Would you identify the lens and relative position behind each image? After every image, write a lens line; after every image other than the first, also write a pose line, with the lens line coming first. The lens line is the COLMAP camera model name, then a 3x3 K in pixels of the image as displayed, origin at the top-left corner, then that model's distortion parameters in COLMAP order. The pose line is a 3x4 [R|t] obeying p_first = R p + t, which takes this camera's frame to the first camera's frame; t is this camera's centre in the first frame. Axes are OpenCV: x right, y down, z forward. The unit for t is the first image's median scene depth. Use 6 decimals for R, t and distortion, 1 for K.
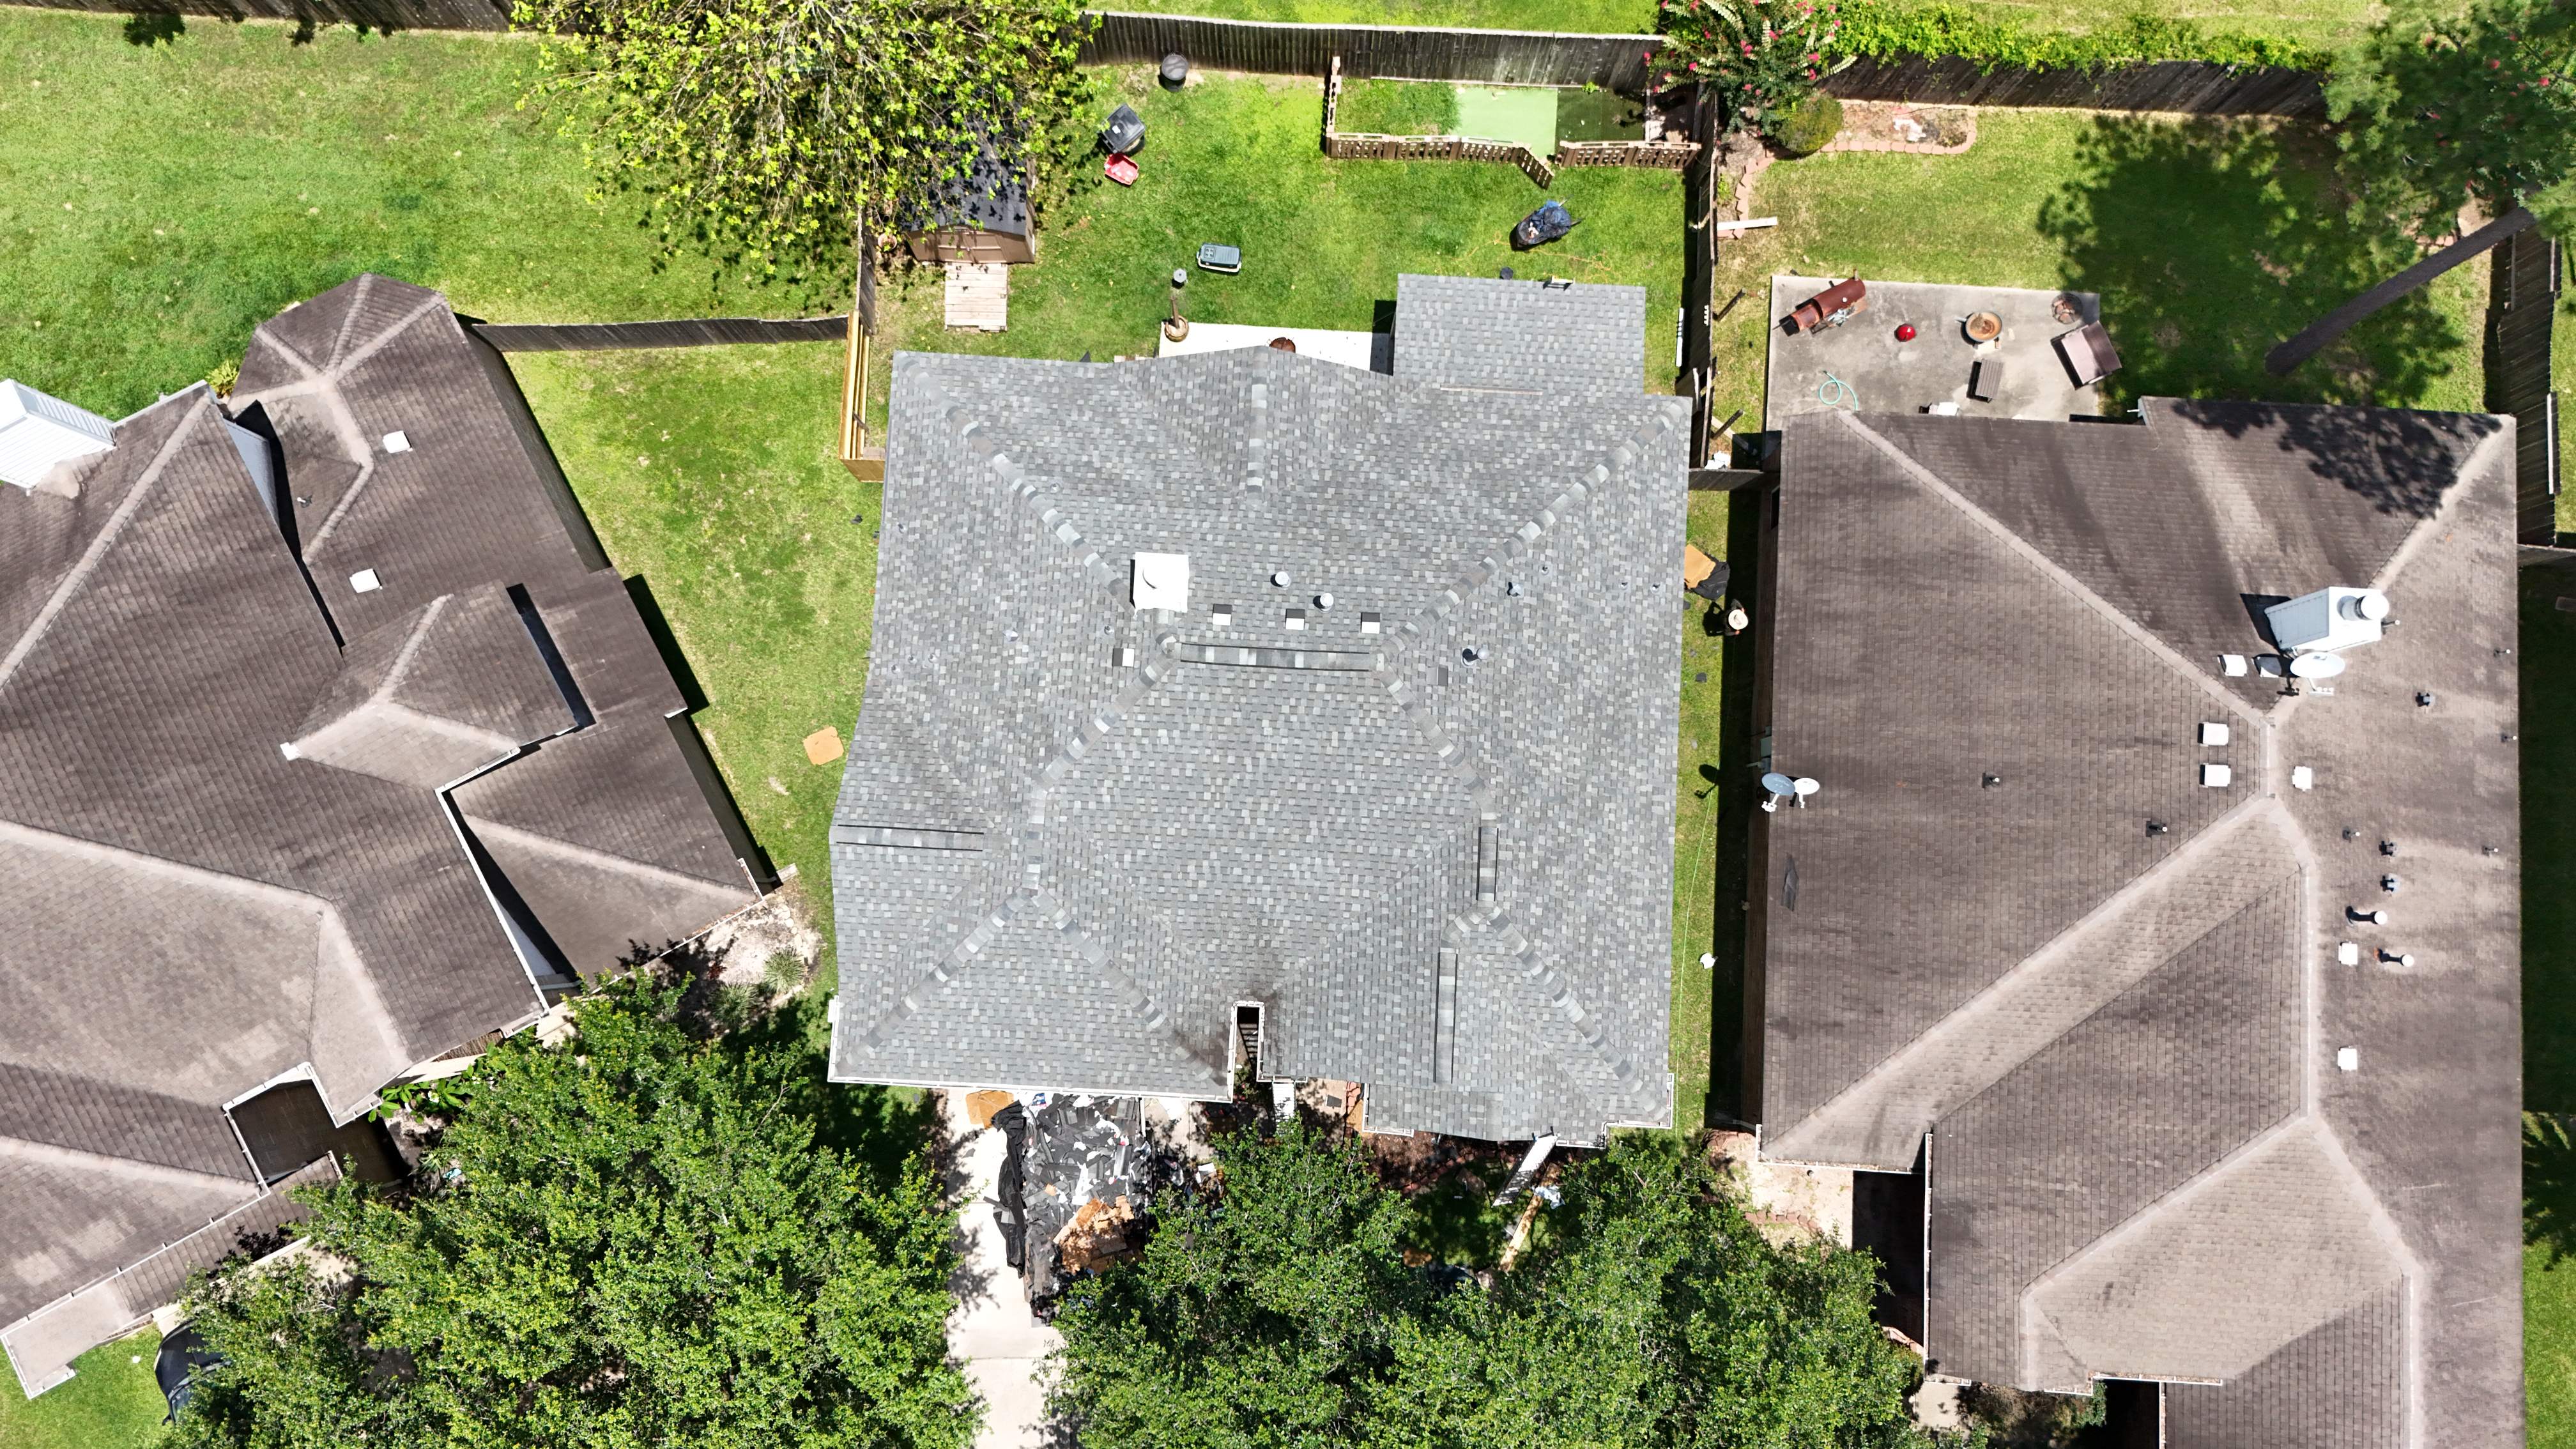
lens RADIAL K [[1894.6, 0, 1282.9], [0, 1894.6, 718.8], [0, 0, 1]] dist [0.114097, -0.240157]
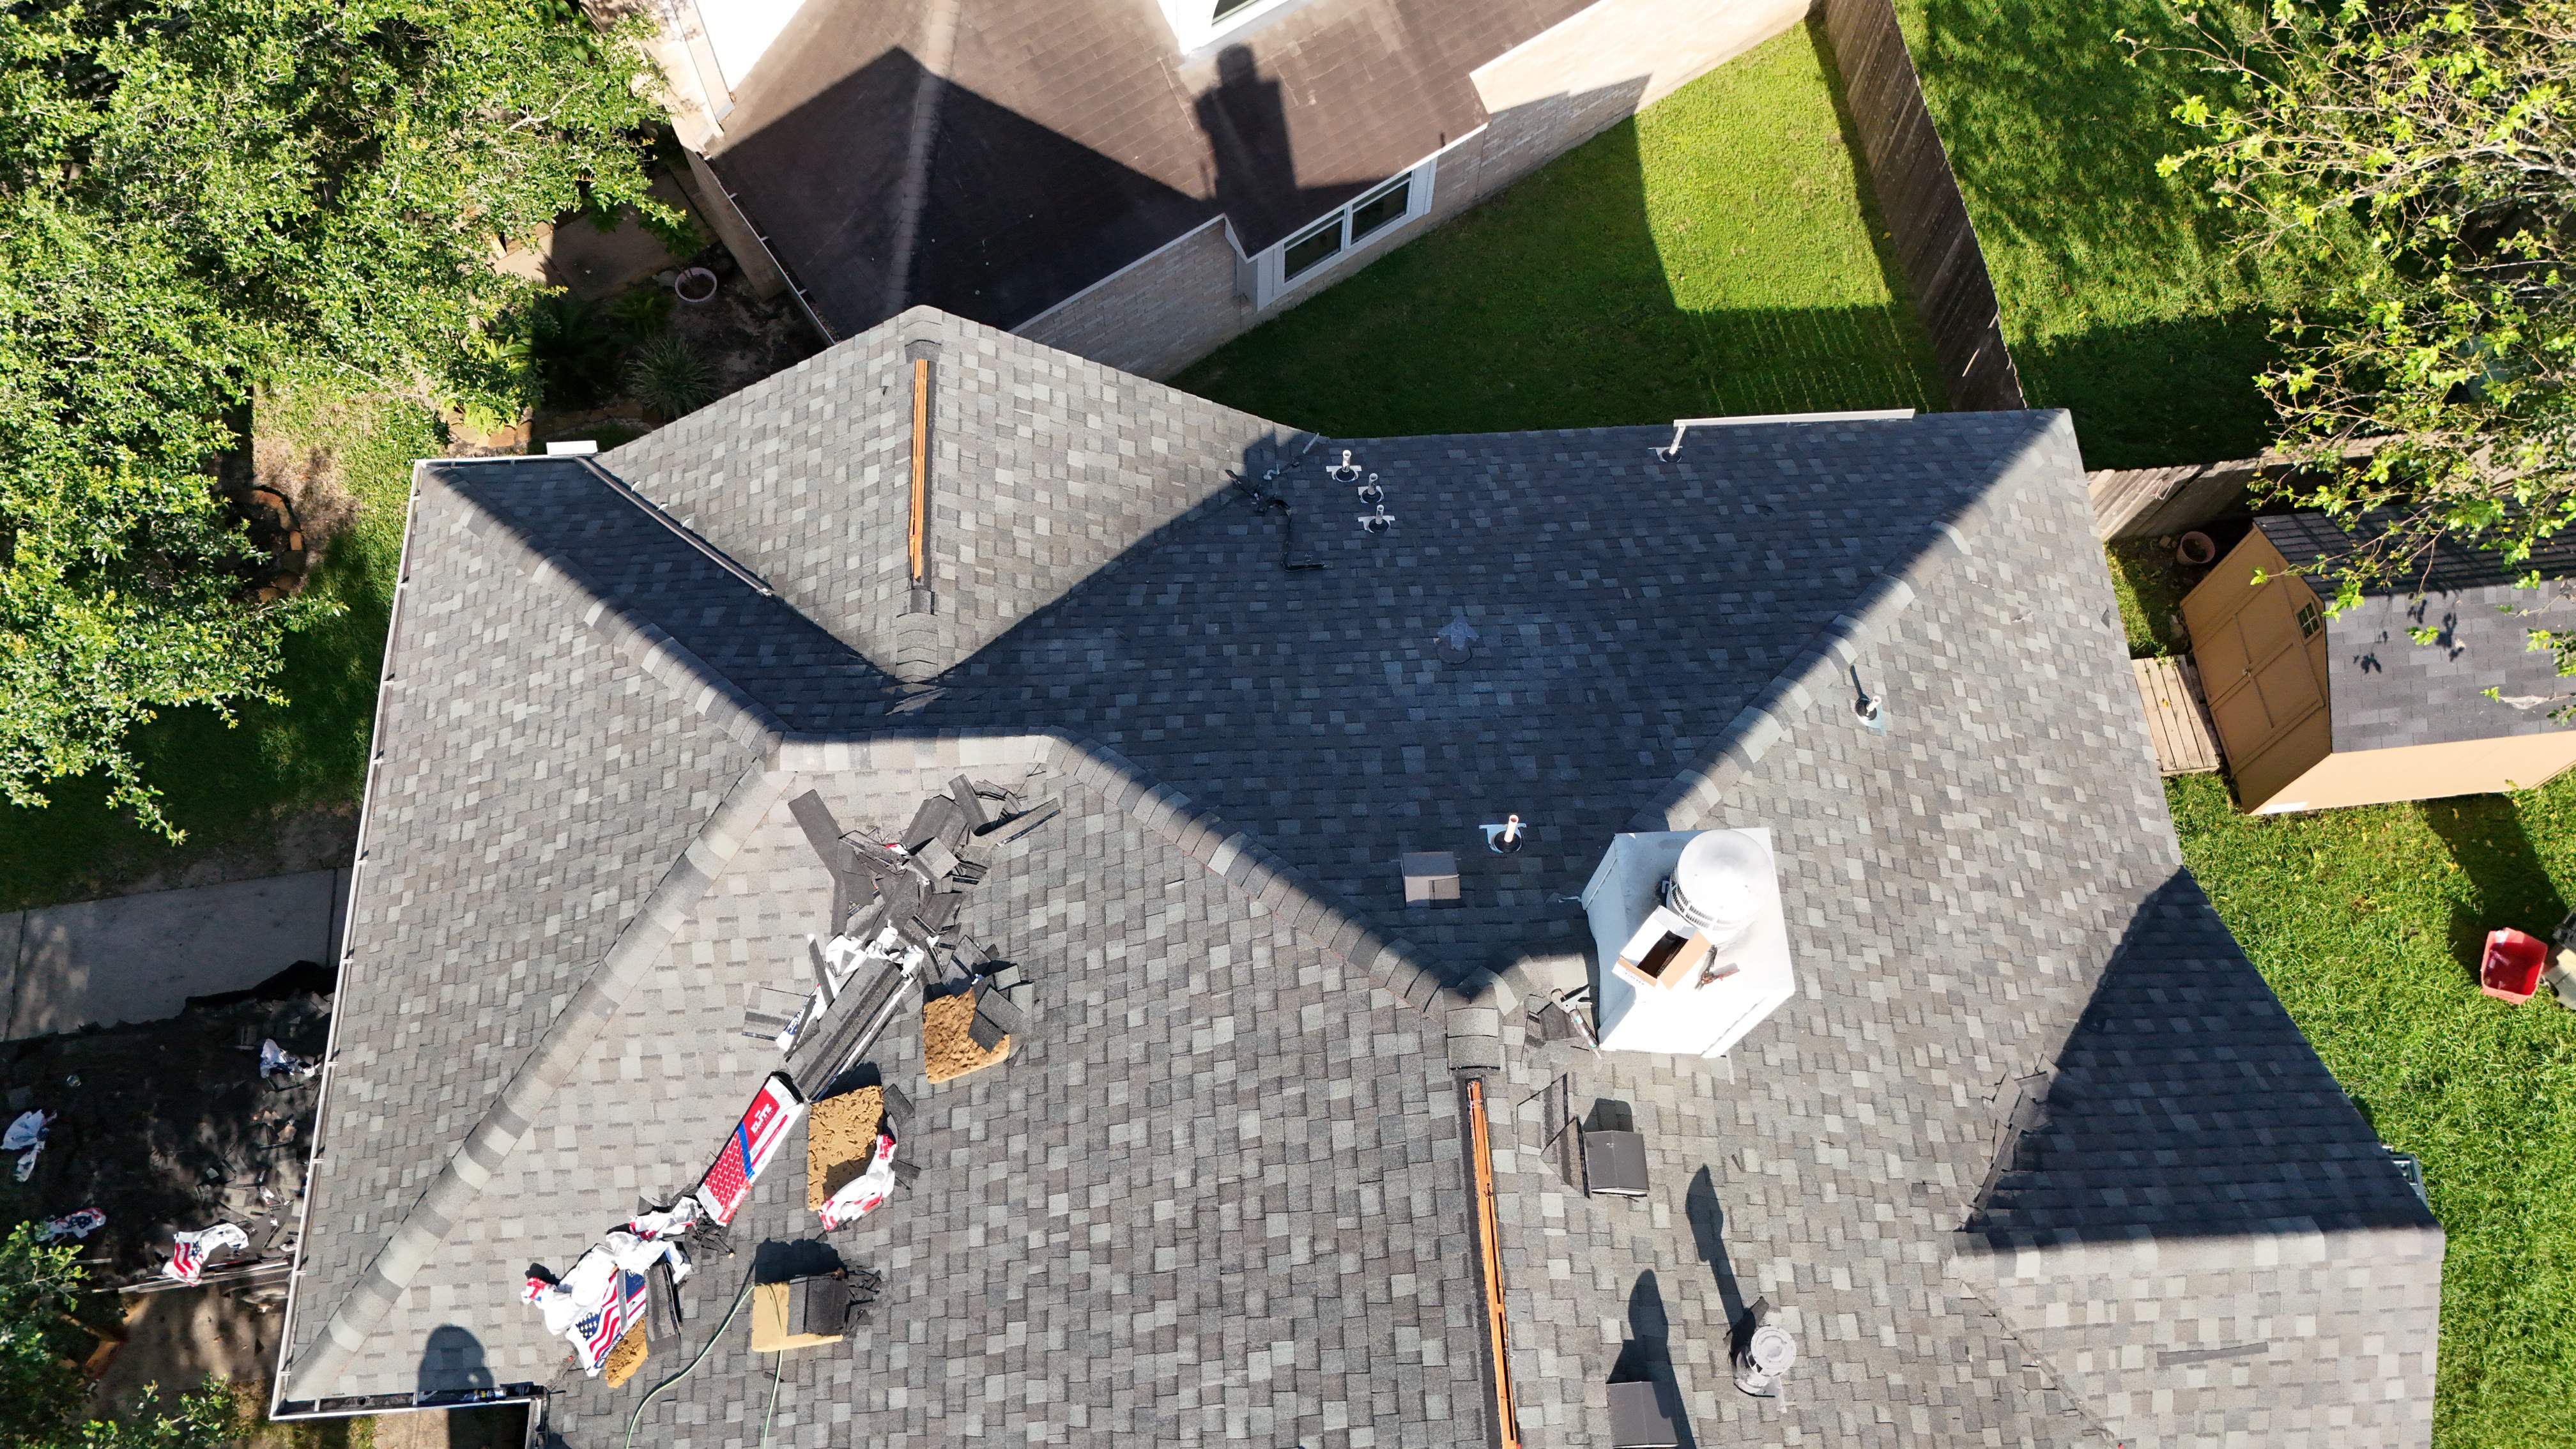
lens RADIAL K [[1893.2, 0, 1287.8], [0, 1893.2, 719.6], [0, 0, 1]] dist [0.075358, -0.084035]
pose [[0.108759, 0.911538, -0.396573, 0.018217], [-0.990070, 0.135071, 0.038943, -0.022366], [0.089064, 0.388400, 0.917177, 0.625634]]
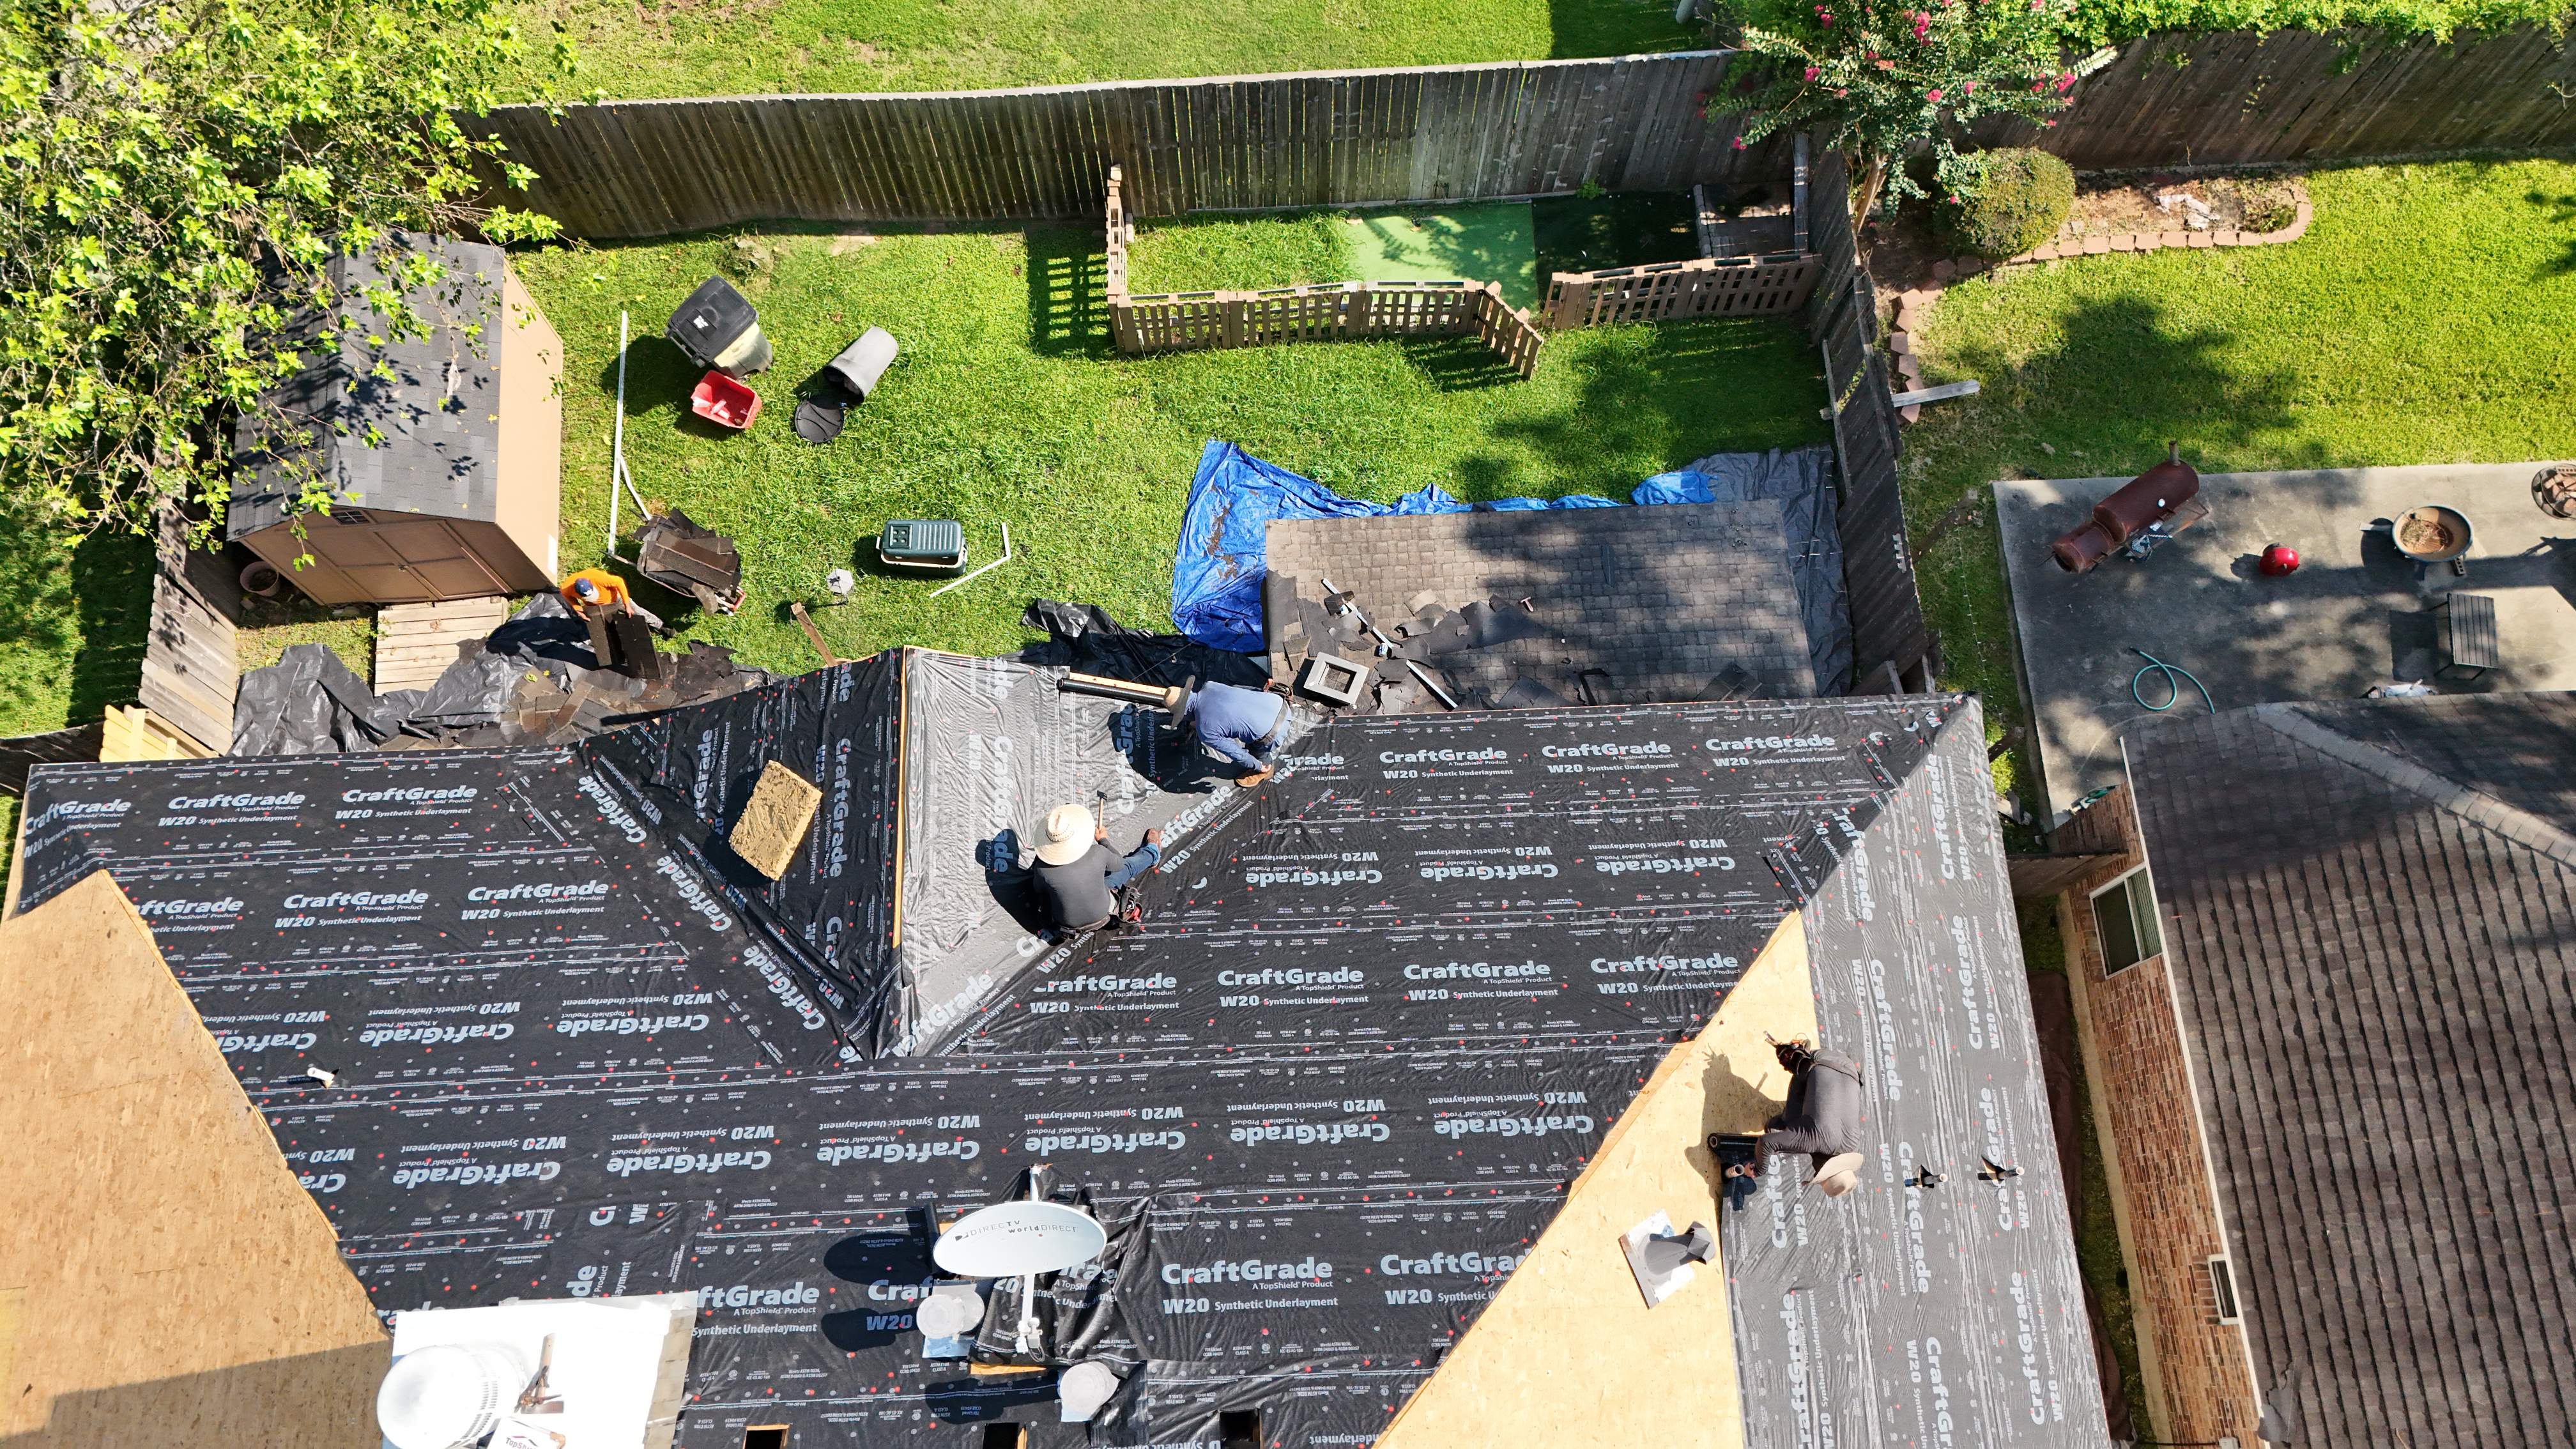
lens RADIAL K [[1877.9, 0, 1283.5], [0, 1877.9, 723.9], [0, 0, 1]] dist [0.090705, -0.089053]
pose [[0.994941, -0.093613, 0.036443, 0.048519], [0.099416, 0.969645, -0.223397, -0.086409], [-0.014424, 0.225889, 0.974046, 0.618649]]
